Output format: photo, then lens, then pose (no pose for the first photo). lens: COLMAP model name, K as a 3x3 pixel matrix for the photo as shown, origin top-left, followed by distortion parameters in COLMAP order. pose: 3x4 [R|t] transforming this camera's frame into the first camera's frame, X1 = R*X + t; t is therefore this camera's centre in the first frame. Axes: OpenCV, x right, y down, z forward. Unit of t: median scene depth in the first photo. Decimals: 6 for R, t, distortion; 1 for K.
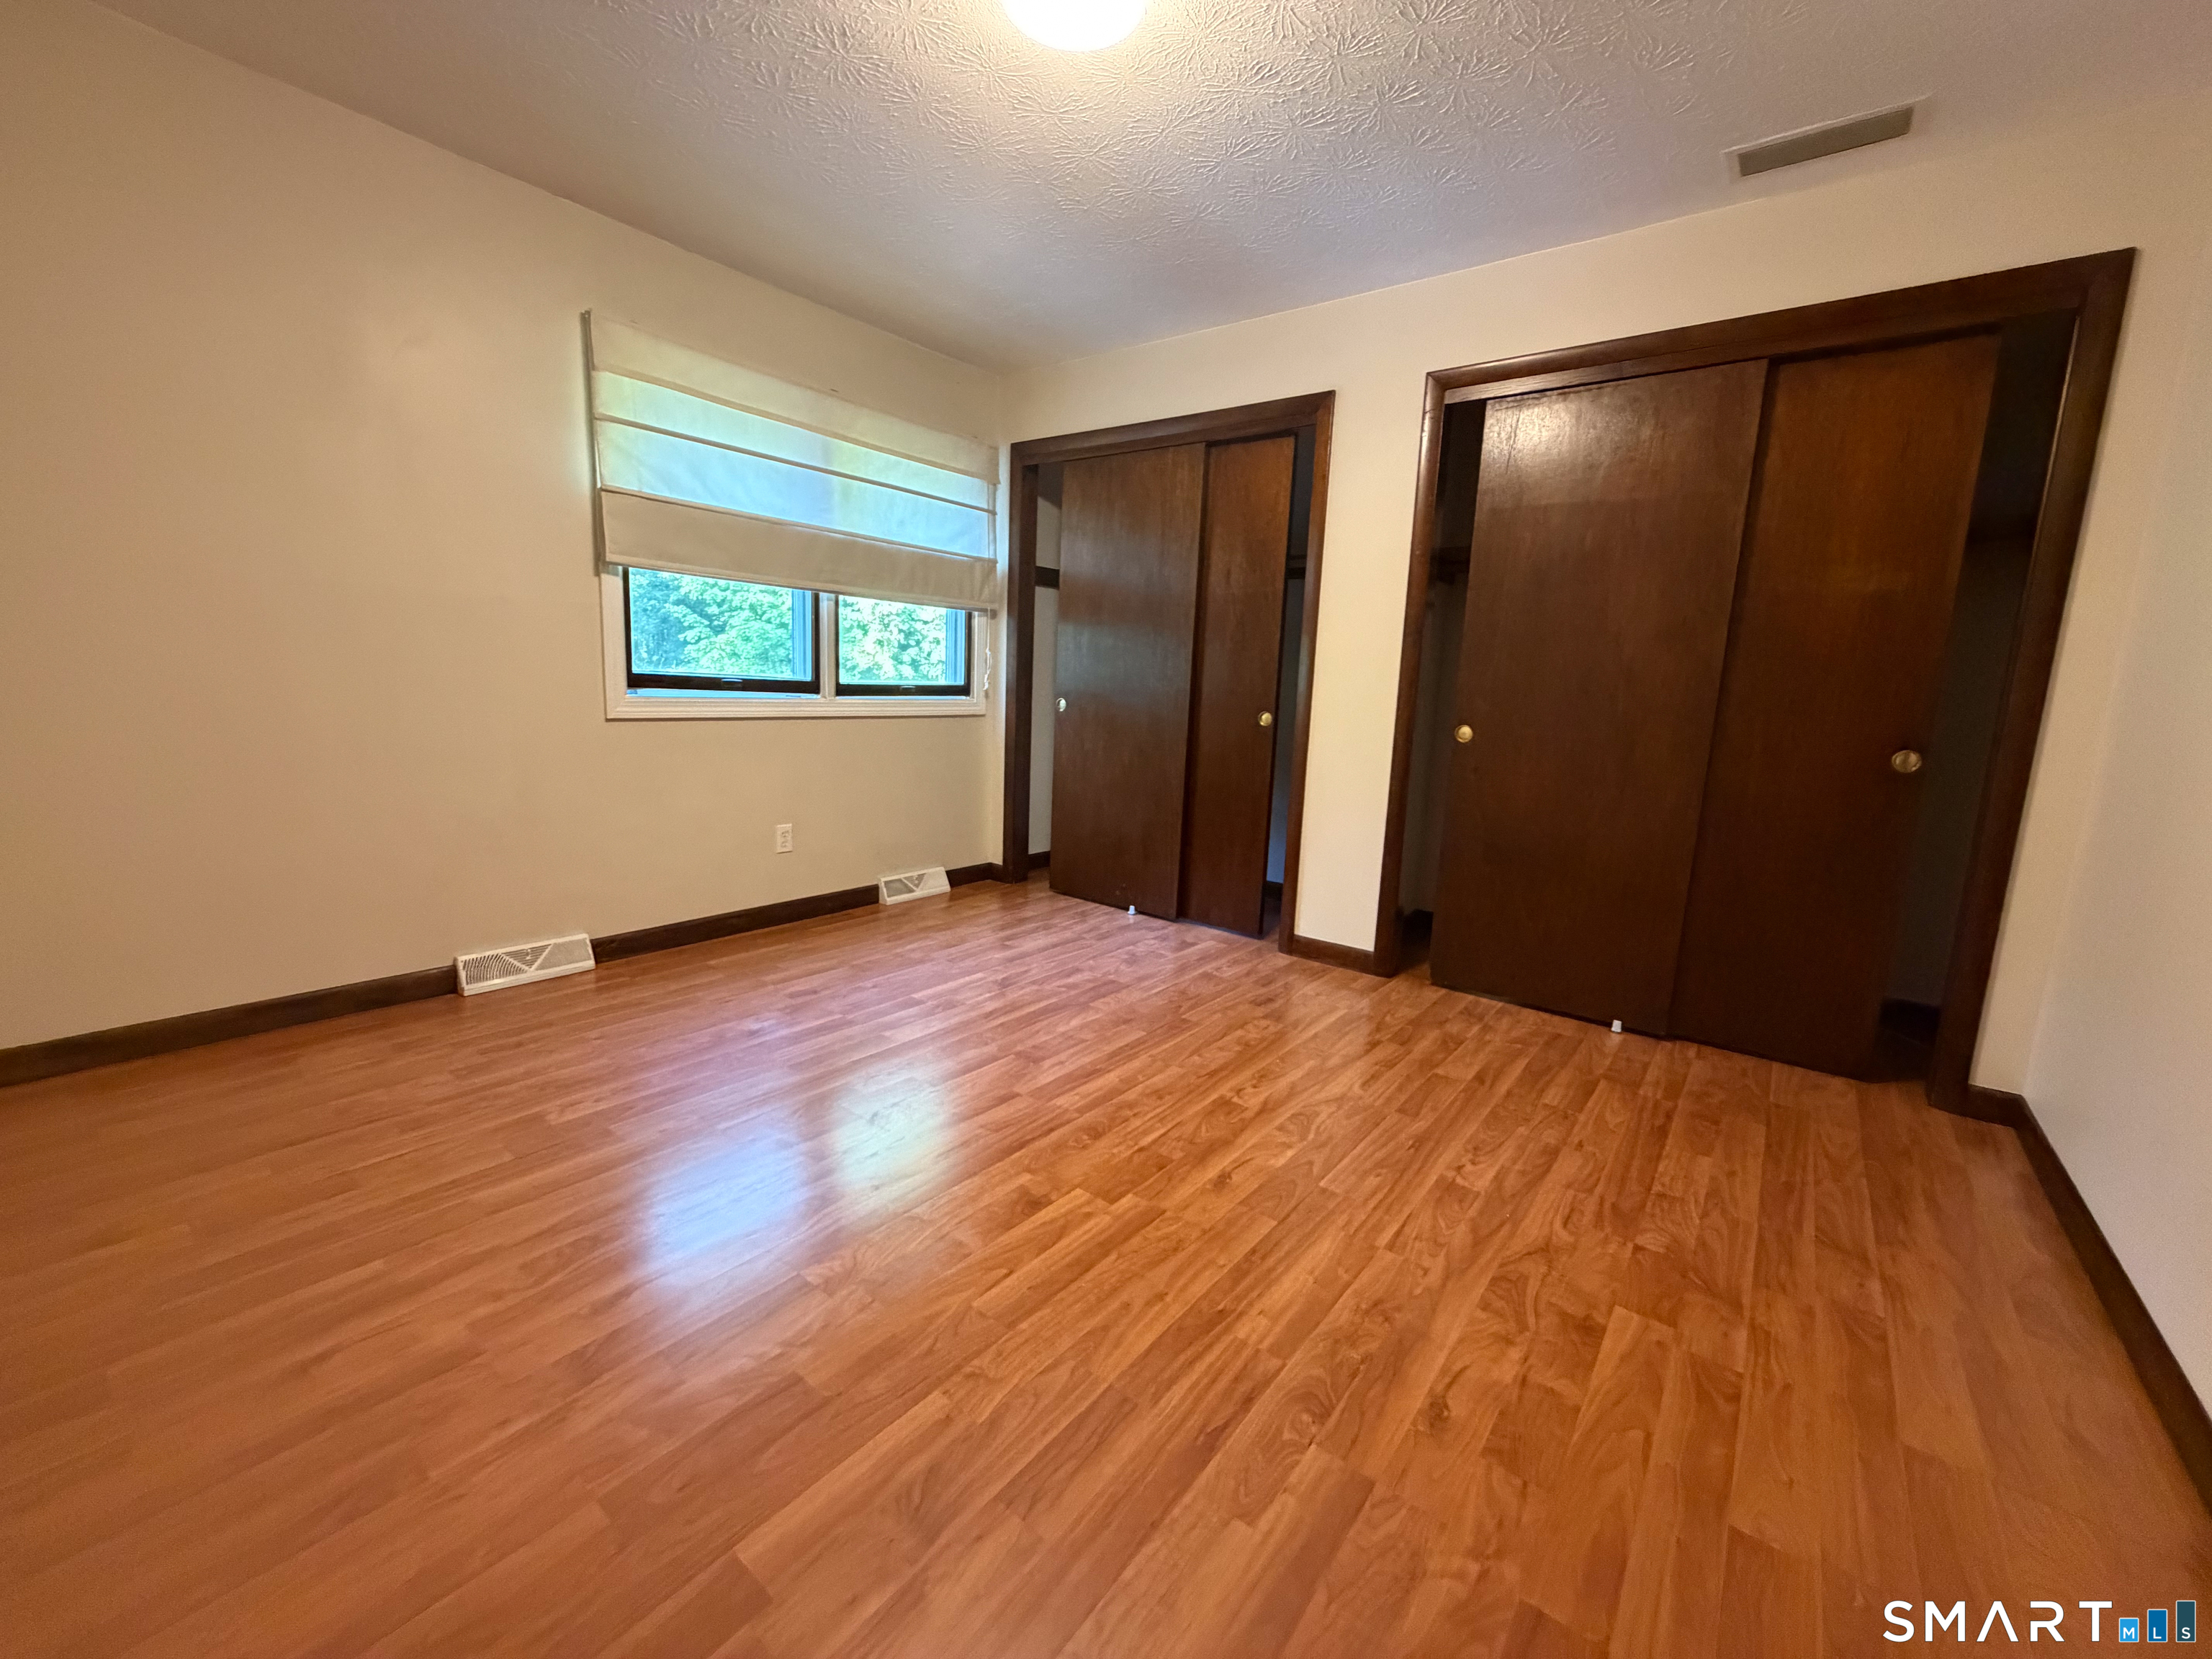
lens RADIAL K [[880.0, 0, 1106.0], [0, 880.0, 829.5], [0, 0, 1]] dist [0.000261, 0.000016]
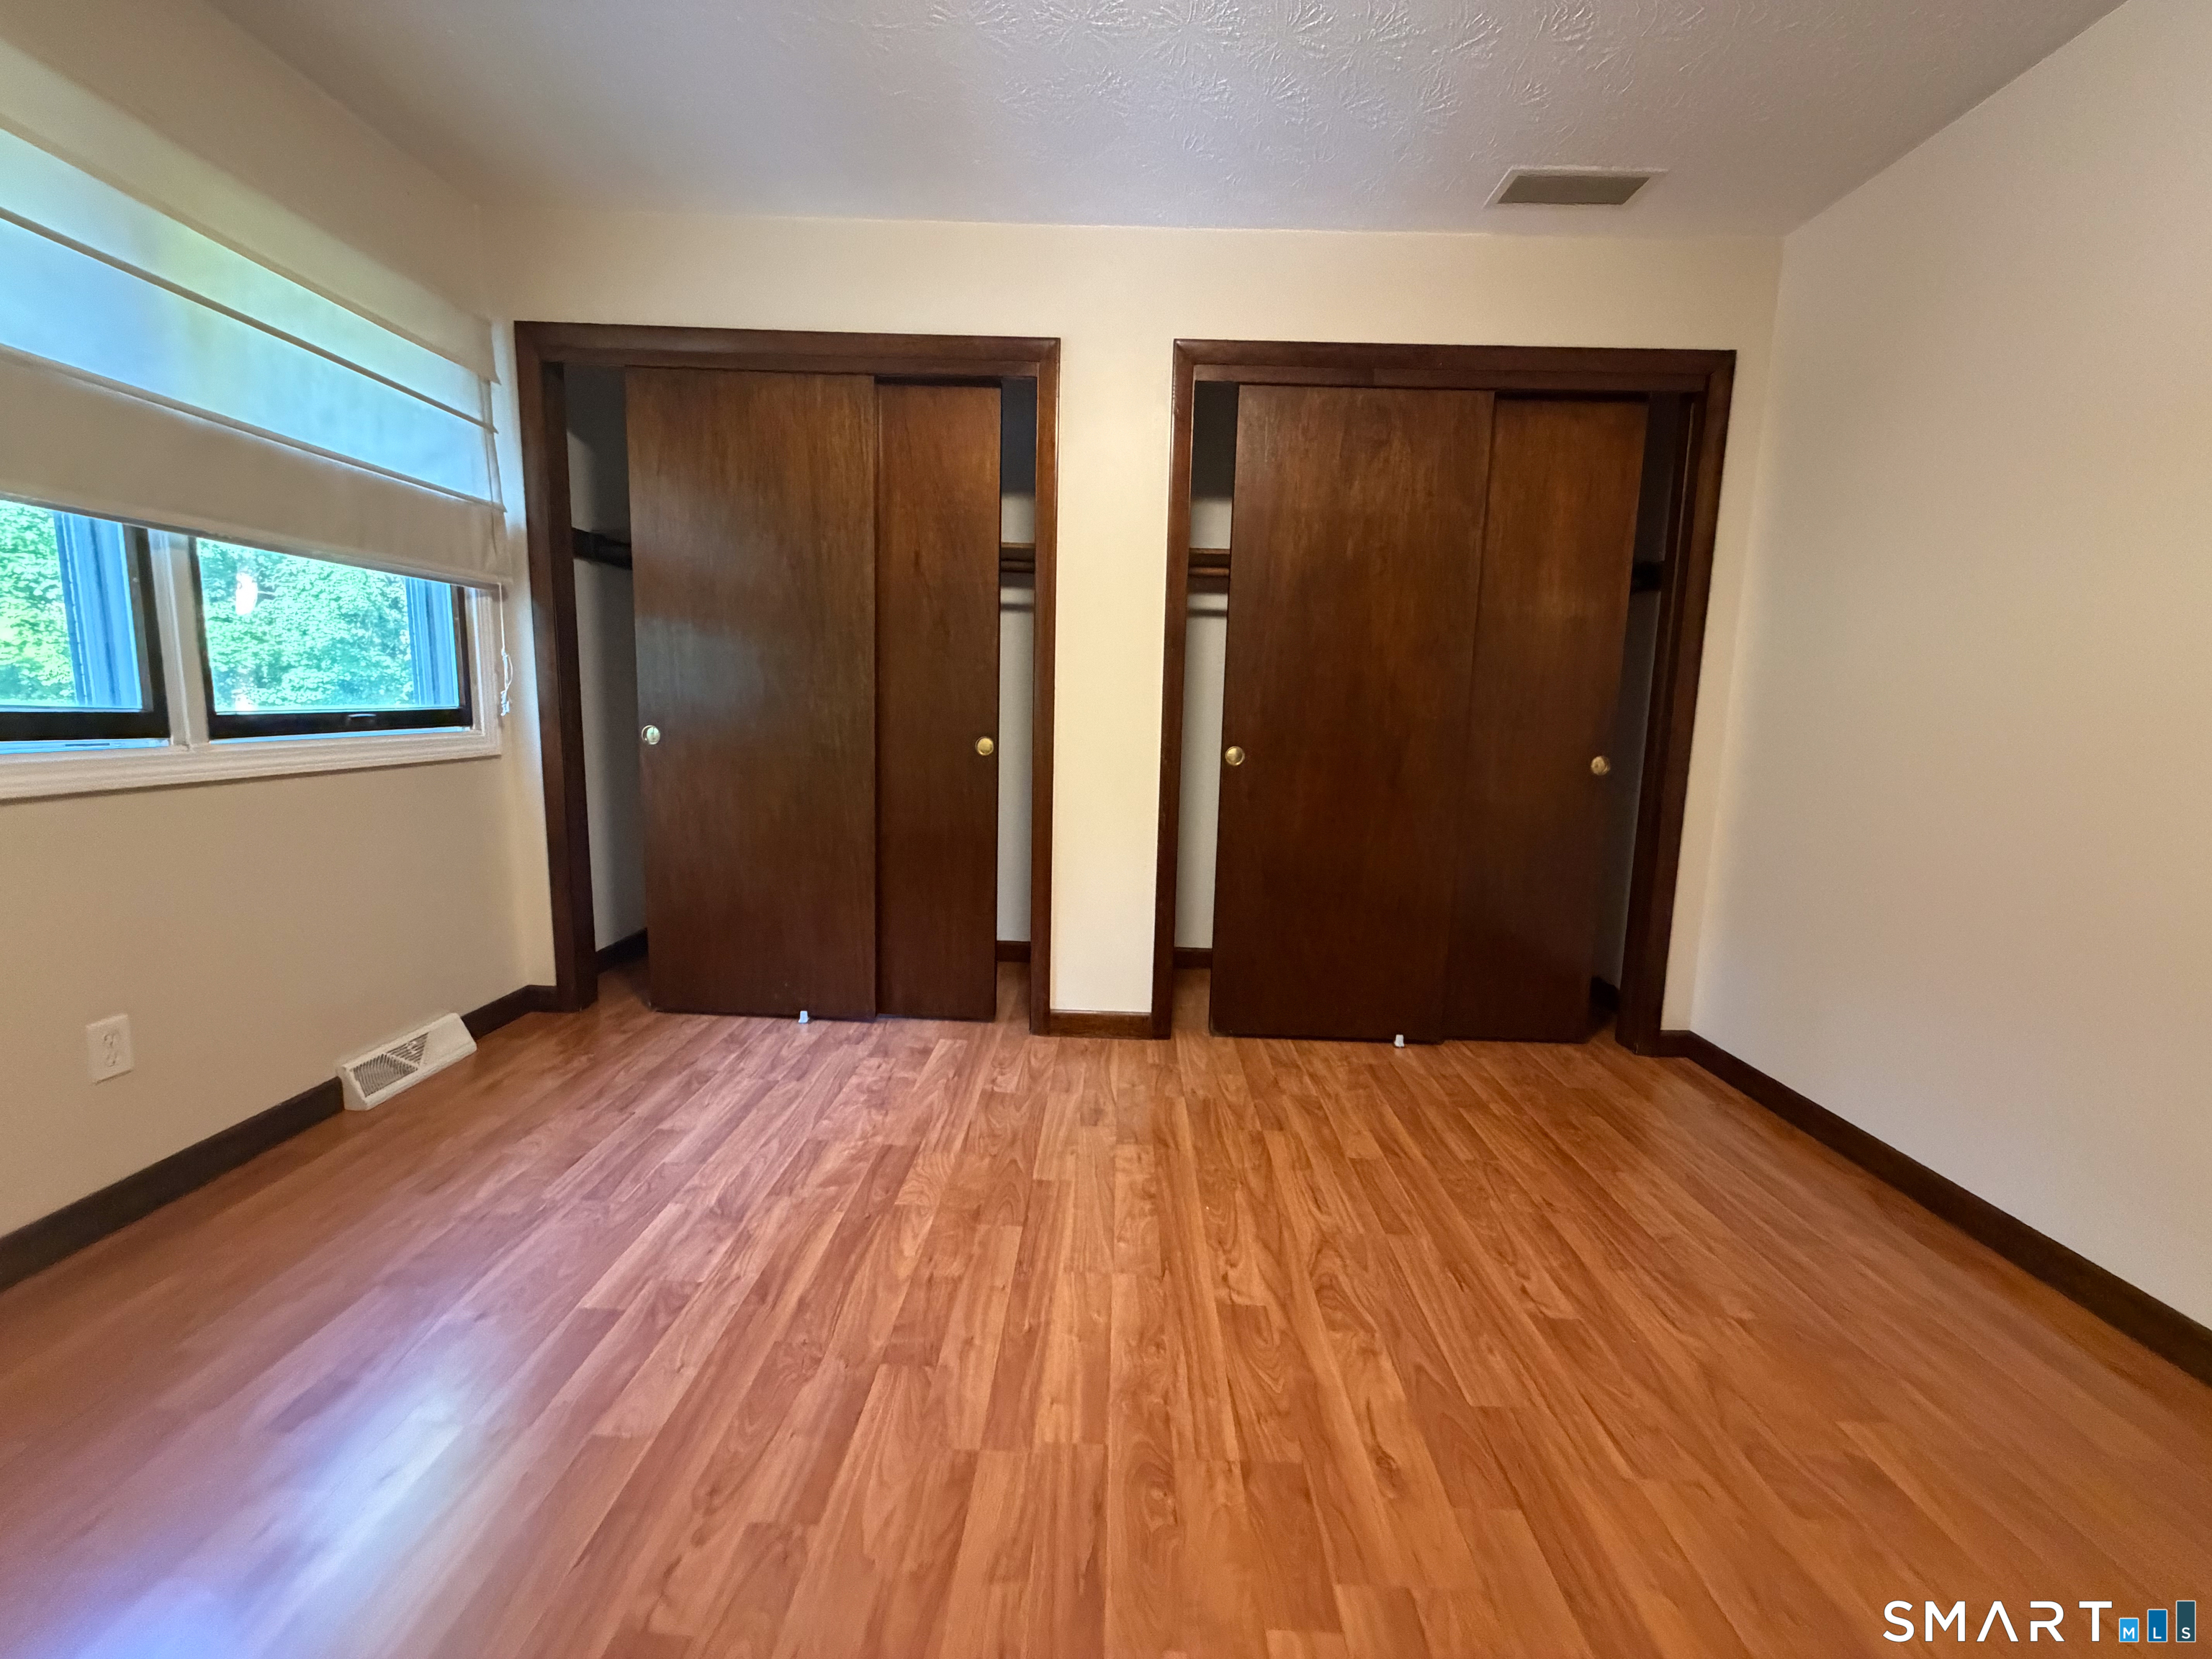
lens RADIAL K [[880.0, 0, 1106.0], [0, 880.0, 829.5], [0, 0, 1]] dist [0.000261, 0.000016]
pose [[0.803172, -0.102281, 0.586901, -0.205676], [0.103153, 0.994148, 0.032089, -0.067170], [-0.586748, 0.034768, 0.809023, 0.309870]]
